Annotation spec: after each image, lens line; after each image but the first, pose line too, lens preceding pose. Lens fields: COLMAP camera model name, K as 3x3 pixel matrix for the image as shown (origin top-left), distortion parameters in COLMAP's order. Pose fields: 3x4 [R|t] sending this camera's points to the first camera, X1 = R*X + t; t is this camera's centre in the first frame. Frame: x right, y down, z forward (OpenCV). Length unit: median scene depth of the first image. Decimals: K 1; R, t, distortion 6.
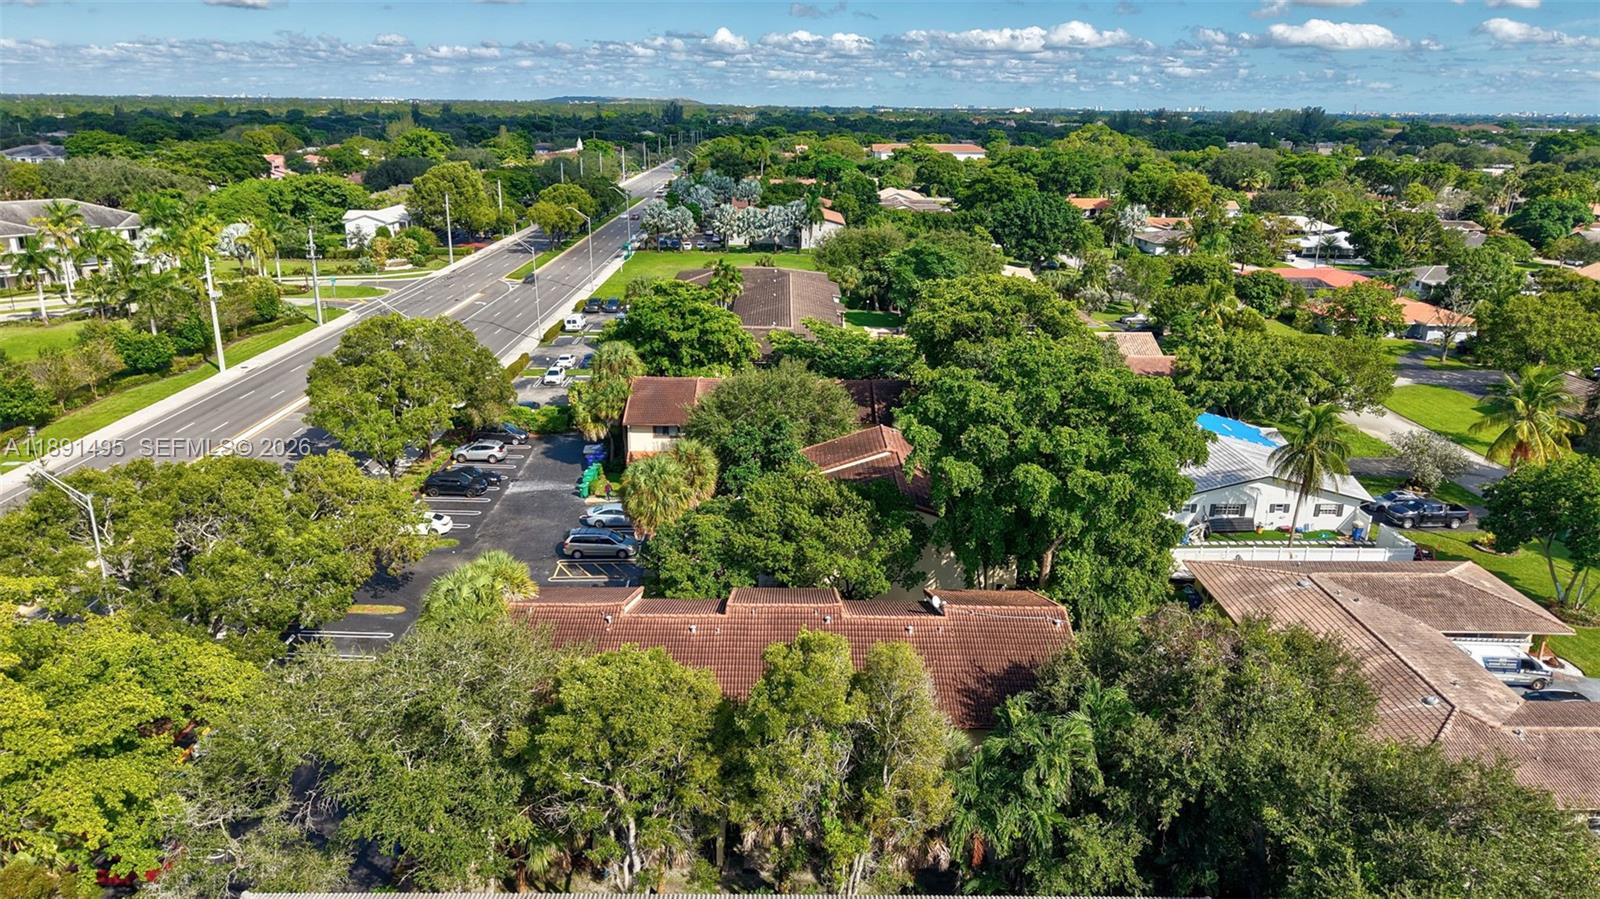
lens RADIAL K [[1067.0, 0, 798.9], [0, 1067.0, 449.5], [0, 0, 1]] dist [-0.001304, -0.001459]
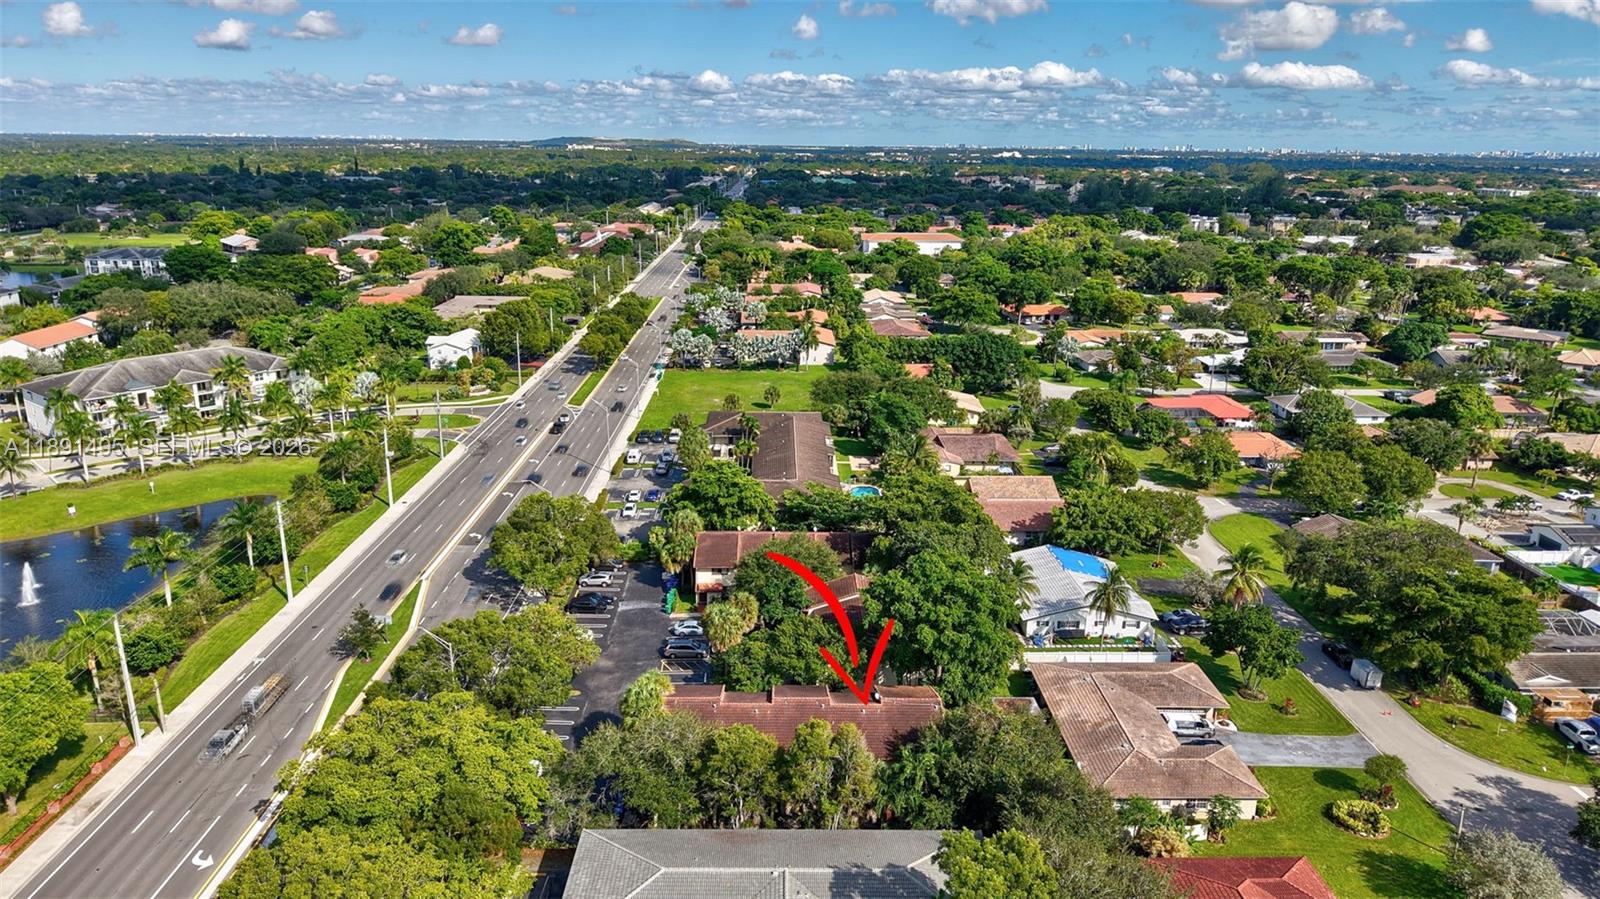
lens RADIAL K [[1076.1, 0, 795.9], [0, 1076.1, 447.7], [0, 0, 1]] dist [0.025902, -0.026881]
pose [[0.999993, -0.002353, 0.002891, -0.014949], [0.002433, 0.999607, -0.027940, -0.142578], [-0.002824, 0.027947, 0.999605, -0.552485]]
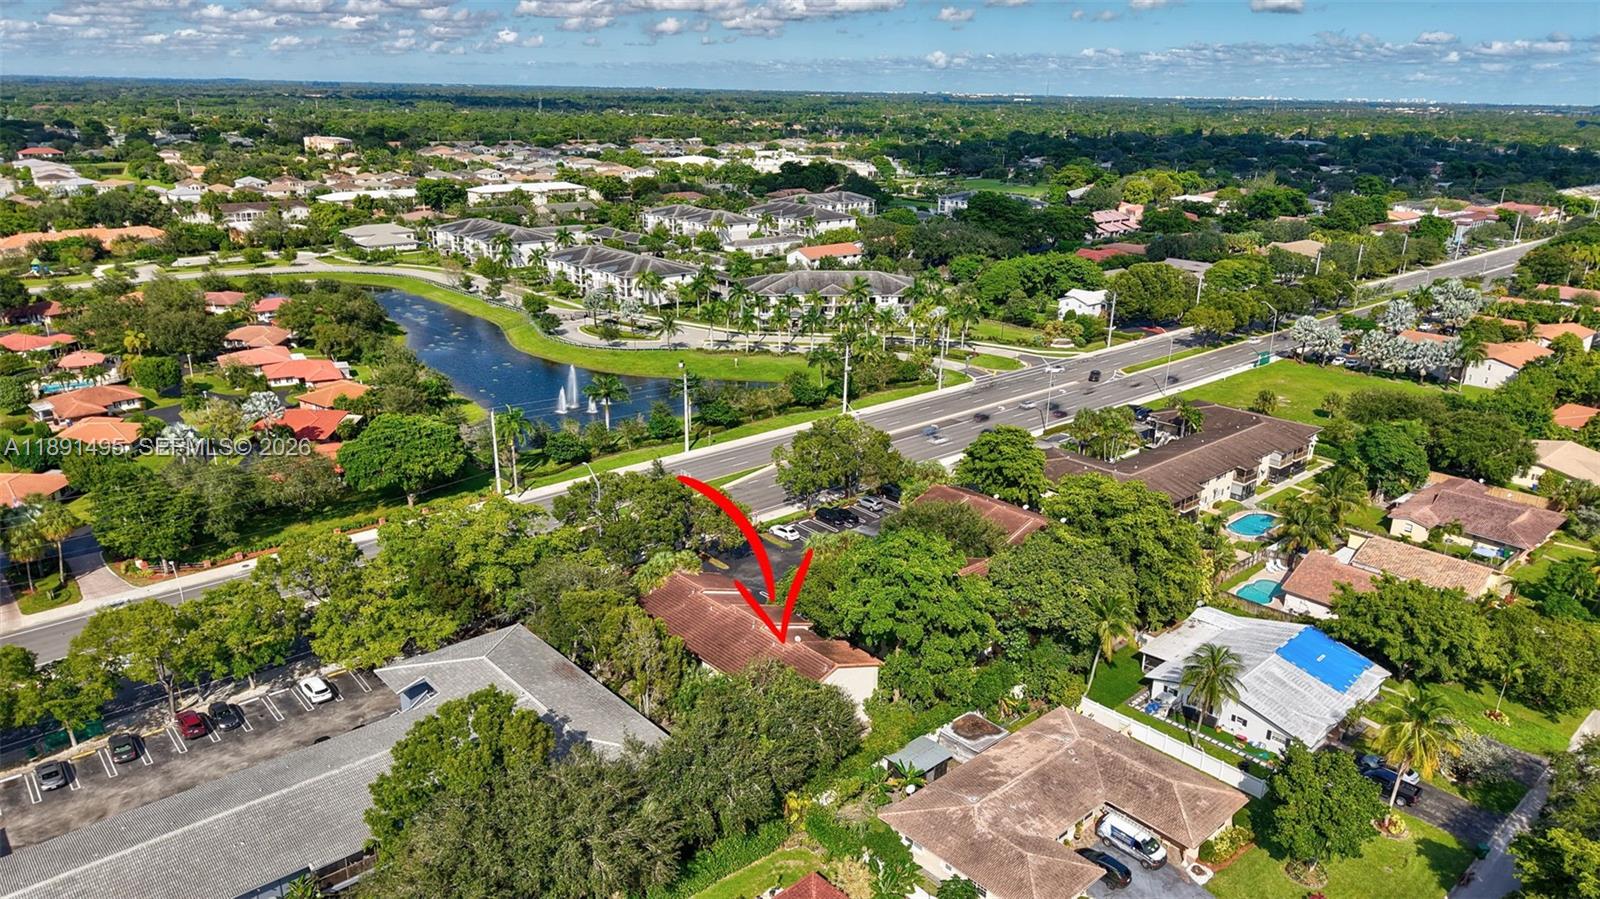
lens RADIAL K [[1076.1, 0, 795.9], [0, 1076.1, 447.7], [0, 0, 1]] dist [0.025902, -0.026881]
pose [[0.643645, 0.237974, -0.727386, 0.831865], [-0.236231, 0.965795, 0.106938, -0.233038], [0.727953, 0.103001, 0.677845, -0.249625]]
